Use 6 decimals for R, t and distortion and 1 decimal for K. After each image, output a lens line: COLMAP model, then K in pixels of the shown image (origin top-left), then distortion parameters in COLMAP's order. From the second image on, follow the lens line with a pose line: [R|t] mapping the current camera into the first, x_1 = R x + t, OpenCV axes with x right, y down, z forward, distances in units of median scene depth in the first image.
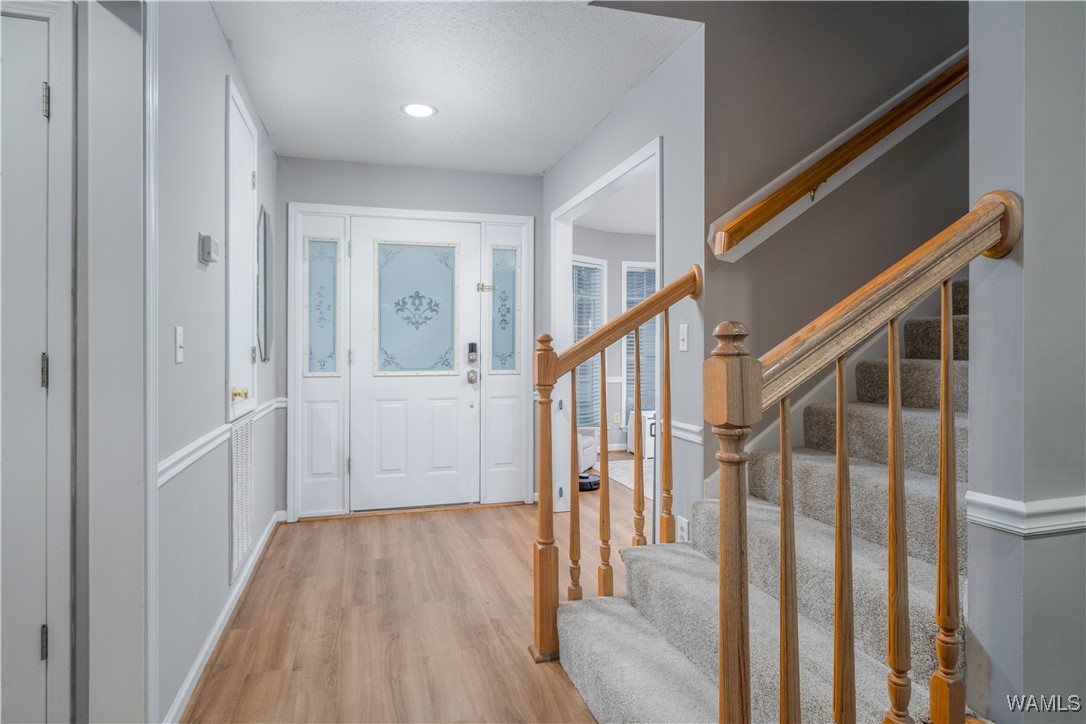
lens RADIAL K [[603.1, 0, 541.8], [0, 603.1, 334.6], [0, 0, 1]] dist [0.000131, -0.000091]
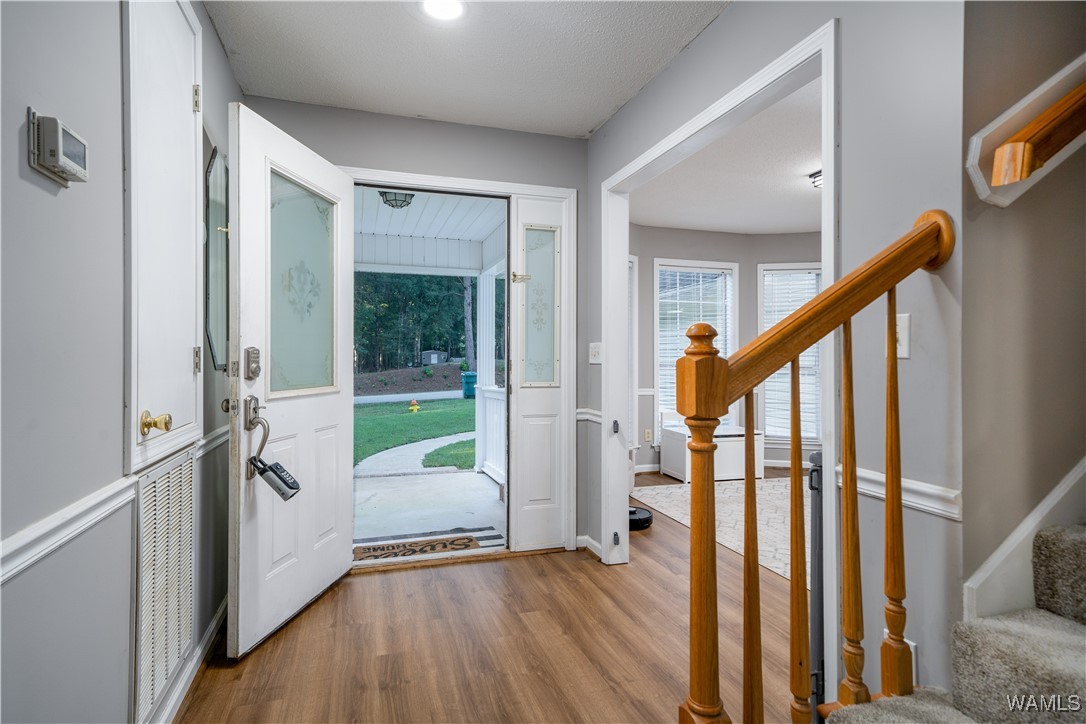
lens RADIAL K [[578.0, 0, 544.8], [0, 578.0, 356.1], [0, 0, 1]] dist [0.024236, 0.000107]
pose [[0.999652, 0.008617, 0.024914, -0.112727], [-0.009143, 0.999737, 0.021042, 0.013527], [-0.024726, -0.021263, 0.999468, 0.359636]]
